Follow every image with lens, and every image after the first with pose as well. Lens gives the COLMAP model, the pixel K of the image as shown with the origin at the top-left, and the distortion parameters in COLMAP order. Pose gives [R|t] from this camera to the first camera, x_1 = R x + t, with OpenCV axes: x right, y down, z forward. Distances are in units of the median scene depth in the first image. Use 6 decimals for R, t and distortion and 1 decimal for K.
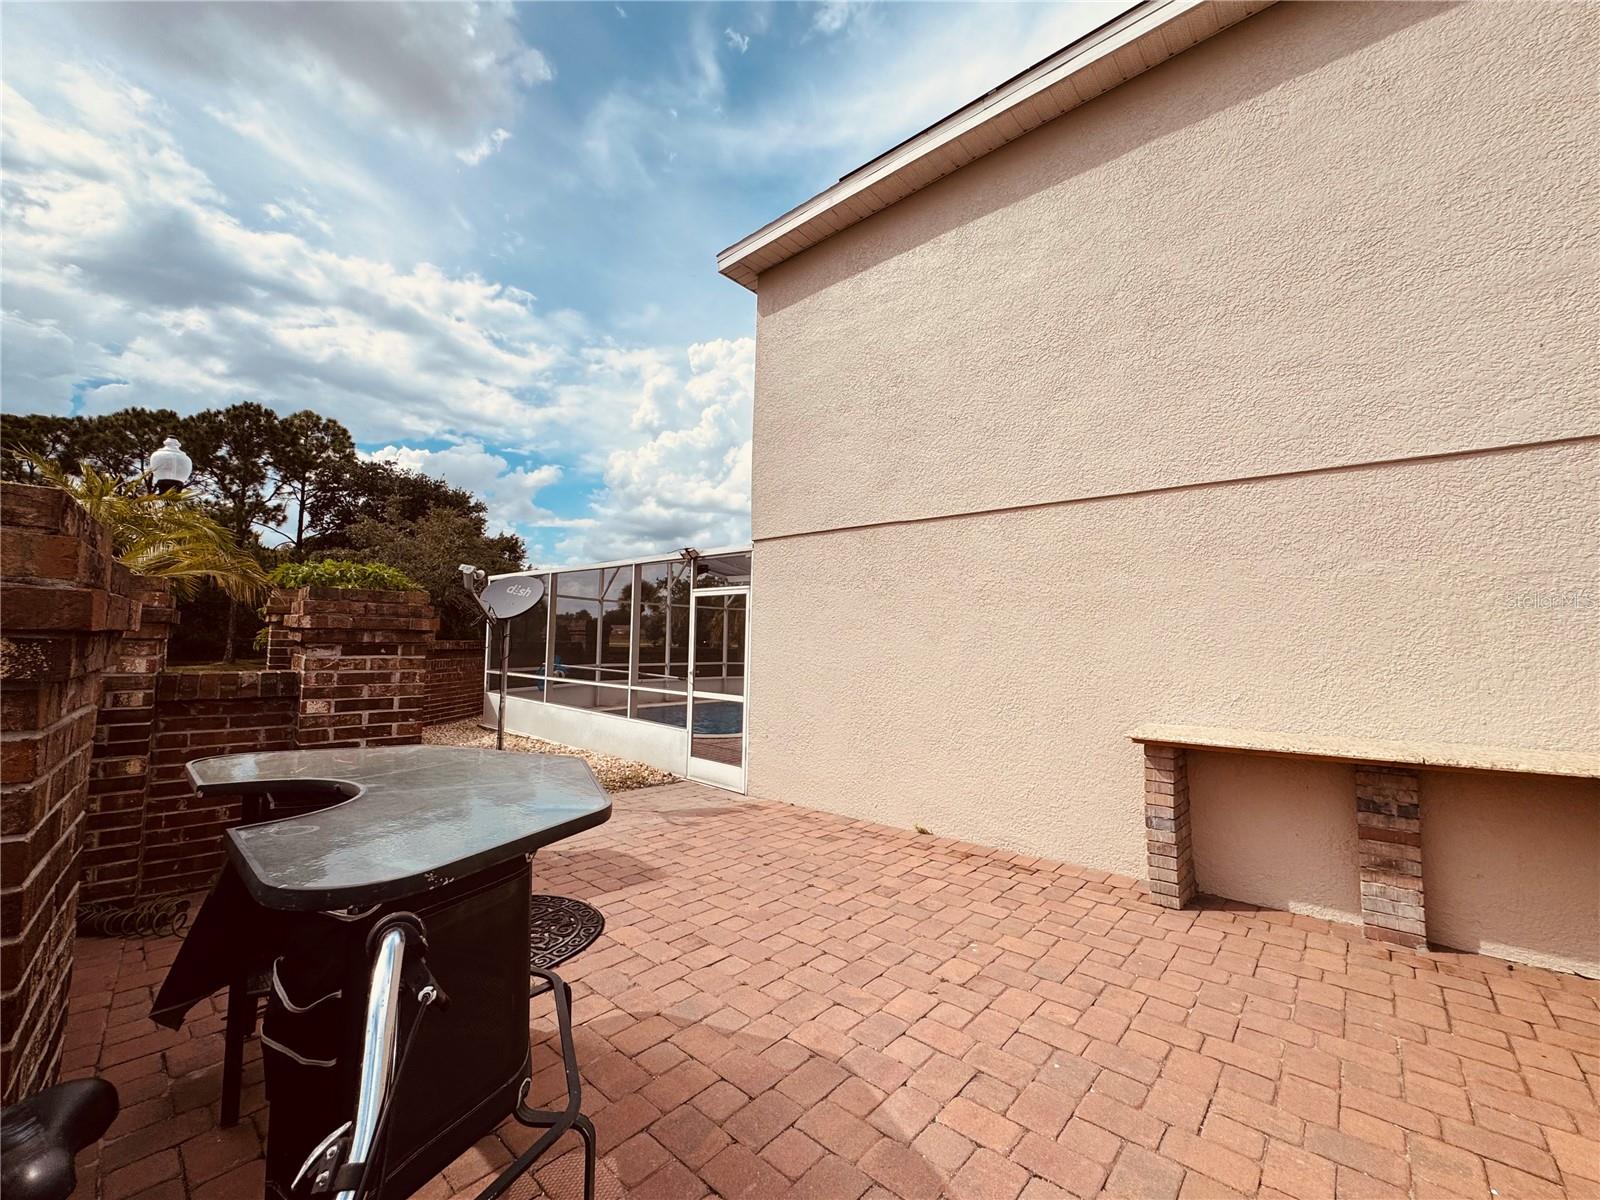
lens RADIAL K [[637.2, 0, 800.0], [0, 637.2, 600.0], [0, 0, 1]] dist [-0.001344, -0.000039]
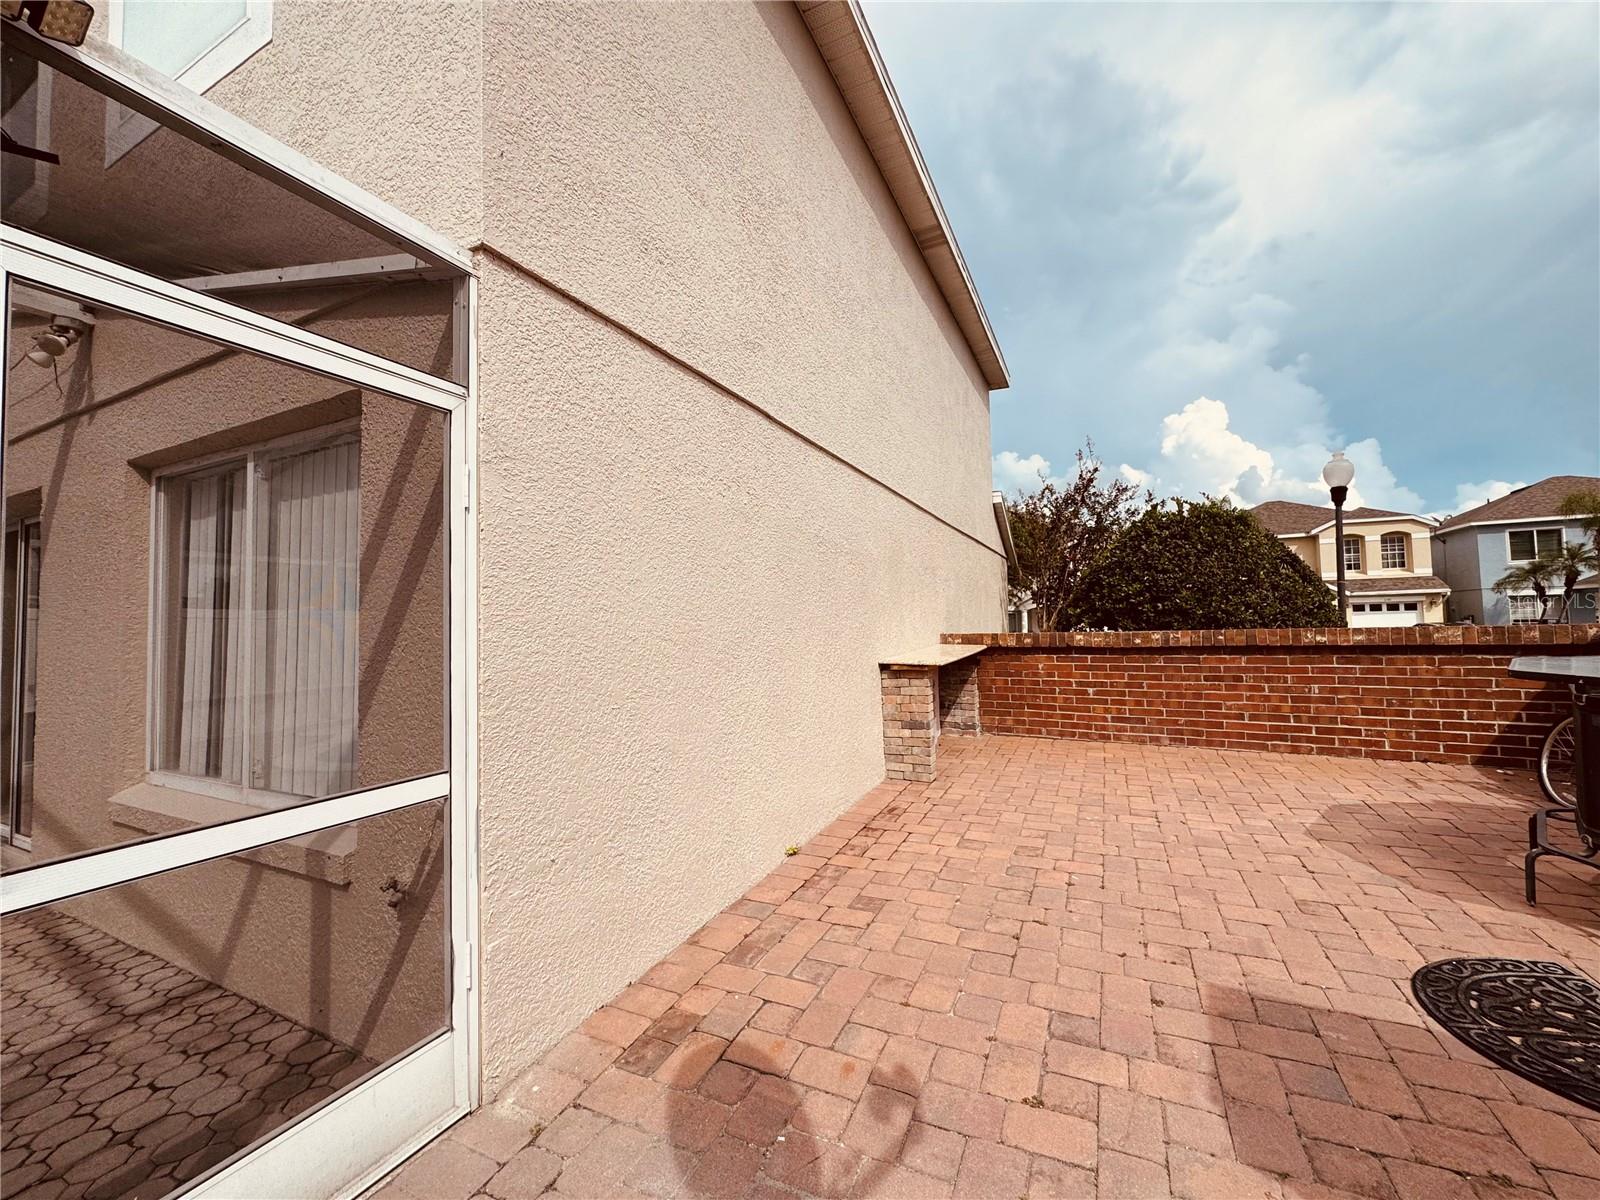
lens RADIAL K [[637.2, 0, 800.0], [0, 637.2, 600.0], [0, 0, 1]] dist [-0.001344, -0.000039]
pose [[-0.276751, 0.026072, 0.960588, -0.591303], [-0.043944, 0.998243, -0.039755, 0.118055], [-0.959936, -0.053214, -0.275119, 1.376547]]
